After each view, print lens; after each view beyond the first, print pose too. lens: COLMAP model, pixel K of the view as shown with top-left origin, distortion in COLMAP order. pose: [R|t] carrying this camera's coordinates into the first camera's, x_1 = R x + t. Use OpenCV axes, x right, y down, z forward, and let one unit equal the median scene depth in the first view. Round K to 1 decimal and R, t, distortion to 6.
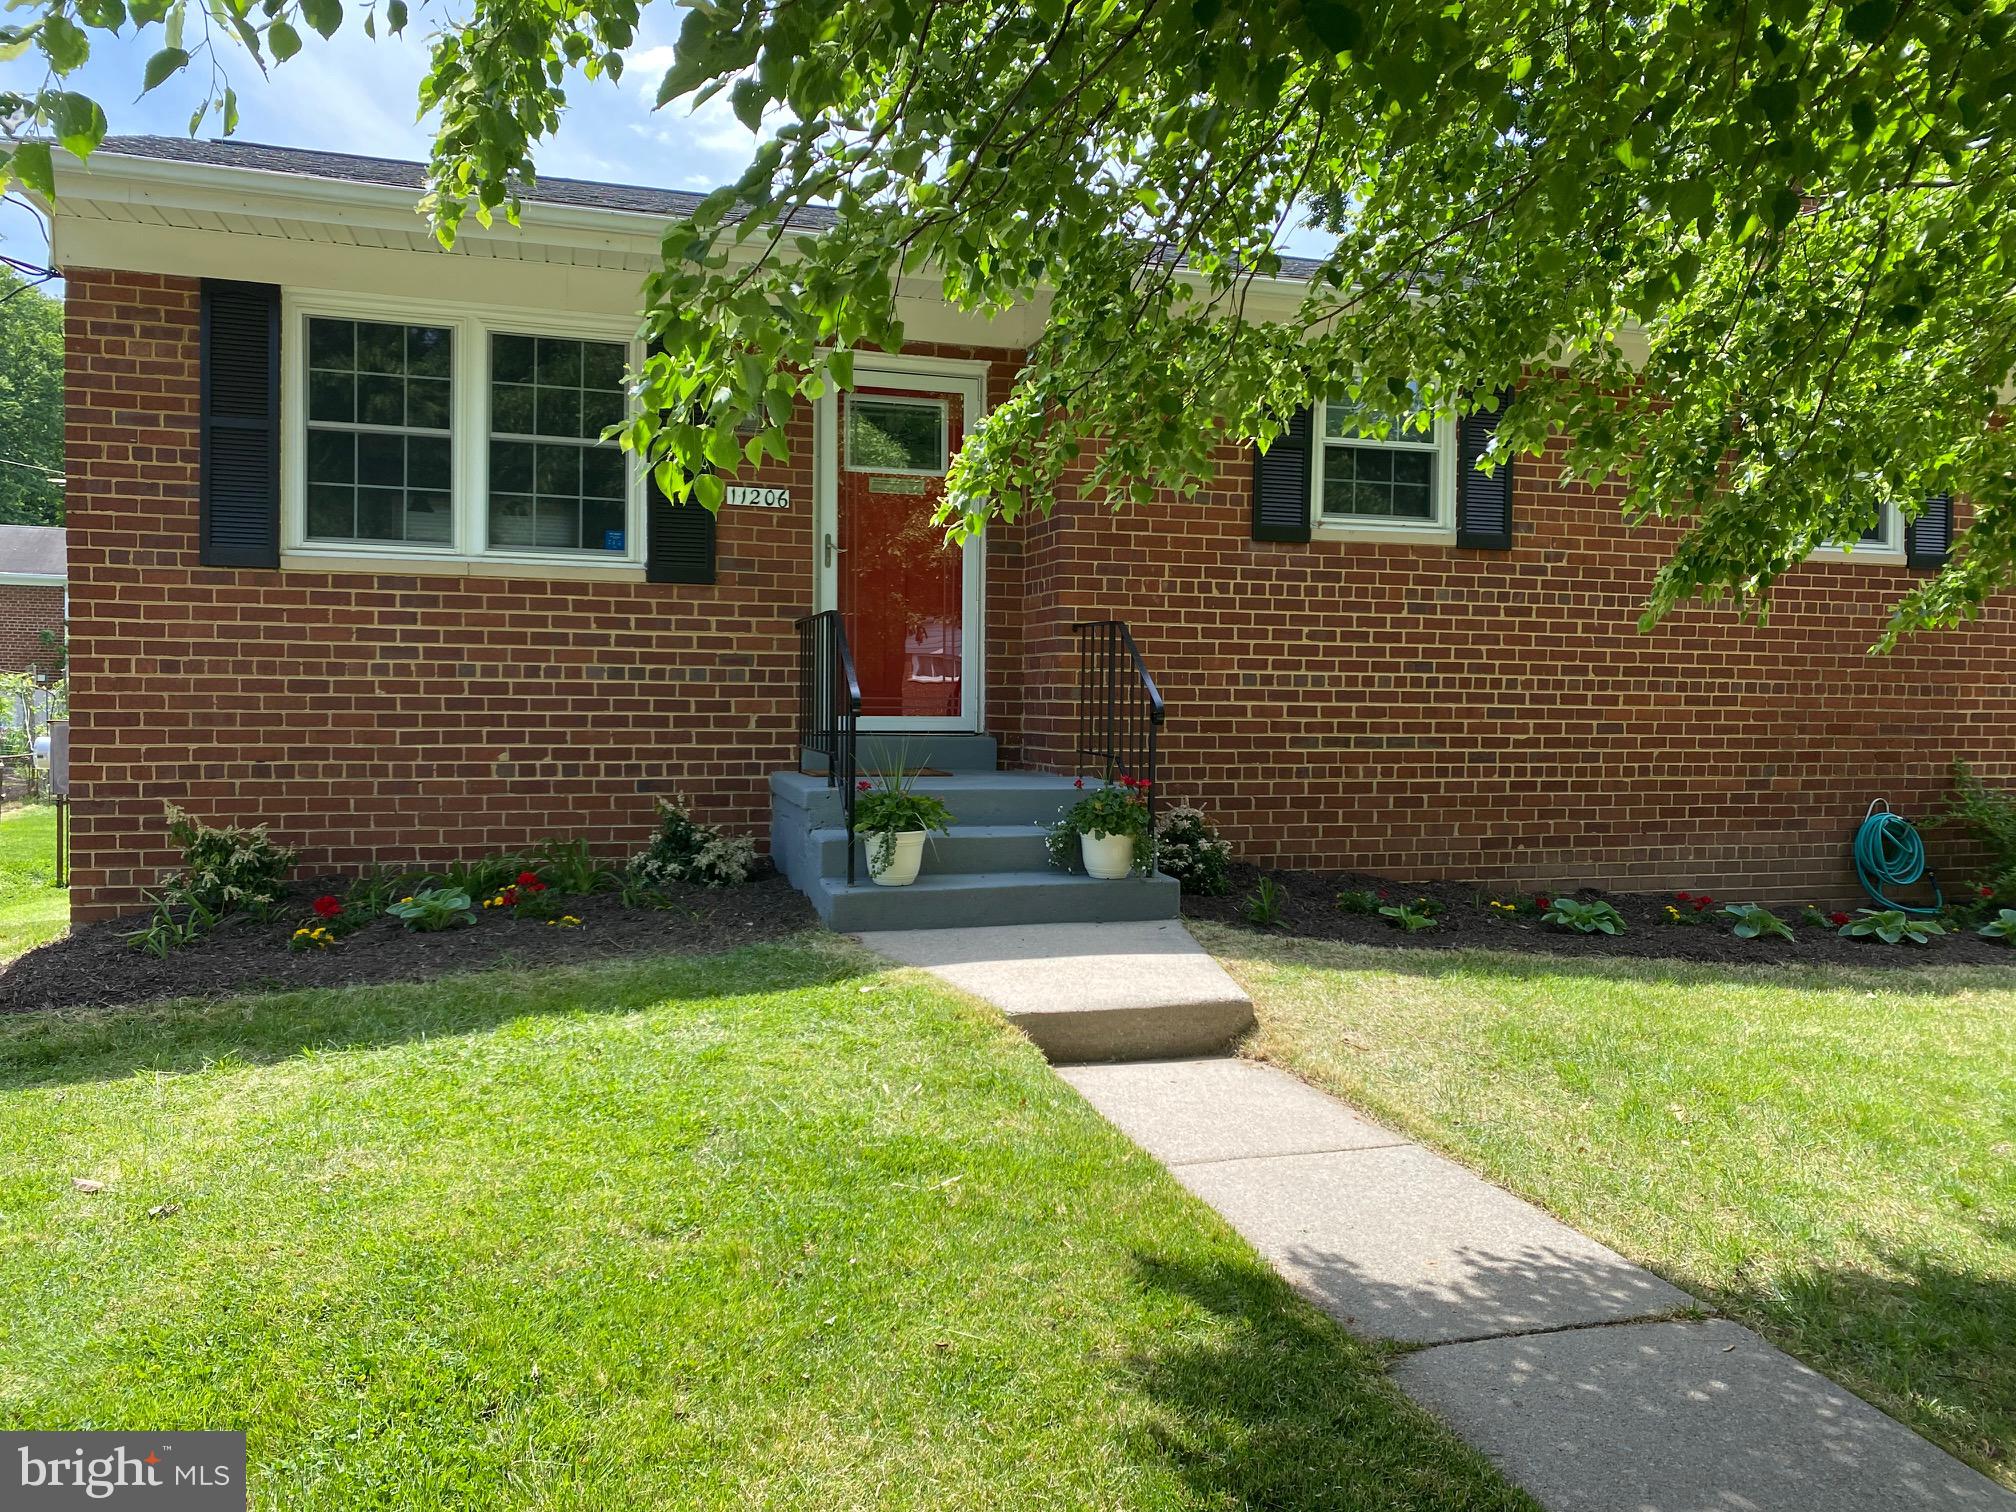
lens RADIAL K [[1529.7, 0, 1009.8], [0, 1529.7, 749.9], [0, 0, 1]] dist [0.042069, -0.034493]
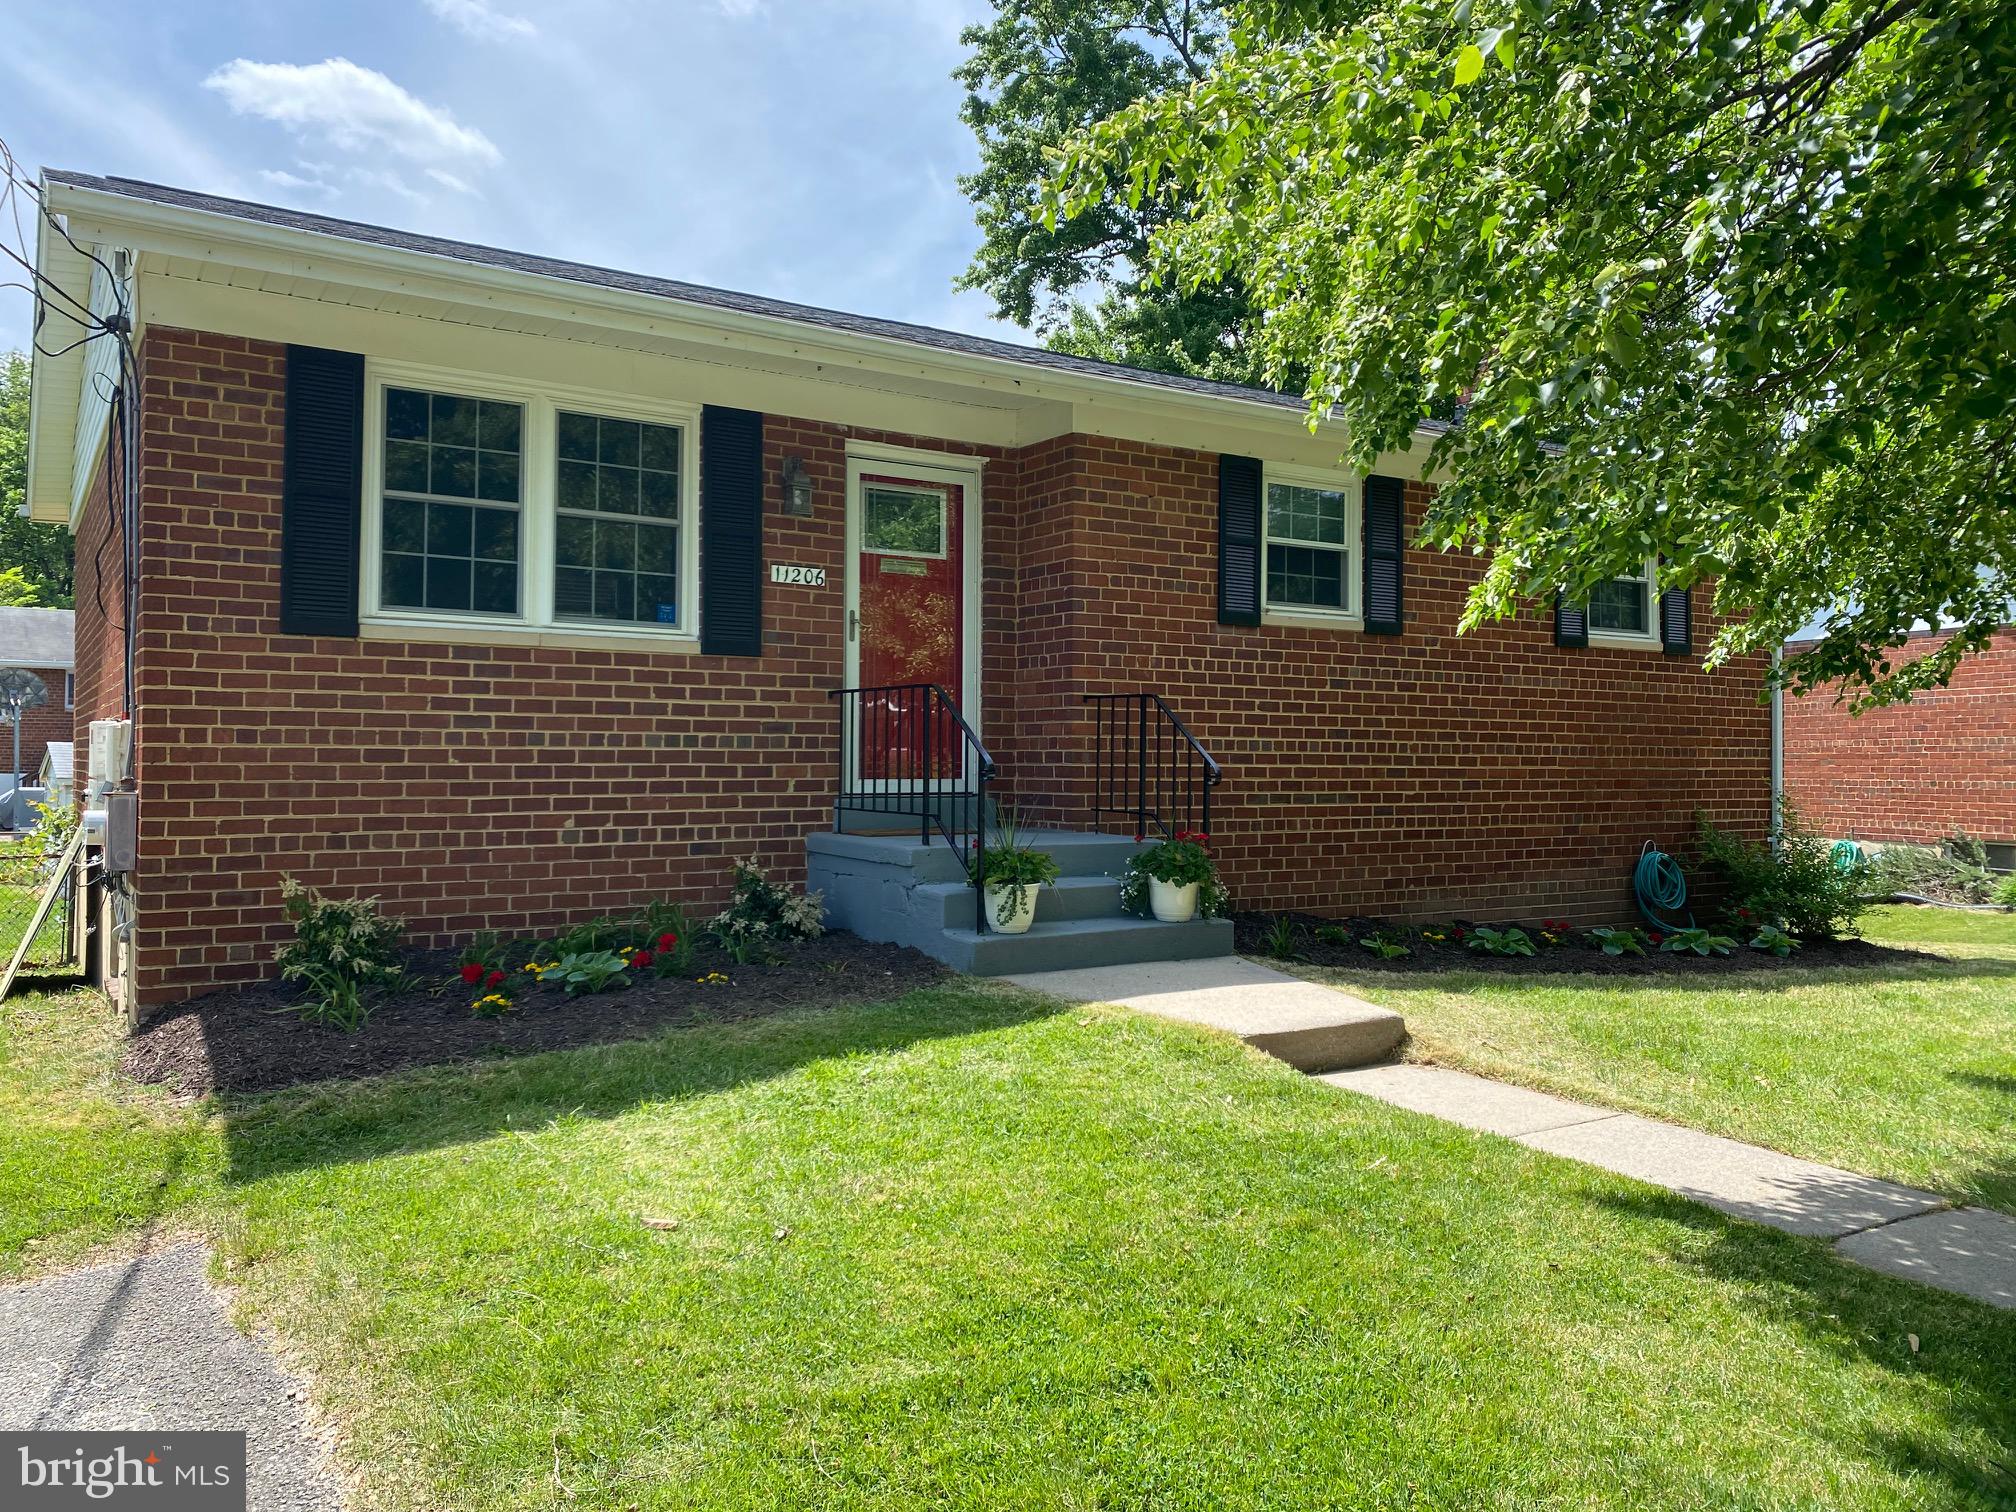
lens RADIAL K [[1529.7, 0, 1022.8], [0, 1529.7, 746.9], [0, 0, 1]] dist [0.042069, -0.034493]
pose [[0.962565, -0.001911, 0.271045, -0.313286], [0.011789, 0.999324, -0.034821, -0.007098], [-0.270795, 0.036713, 0.961937, -0.063389]]
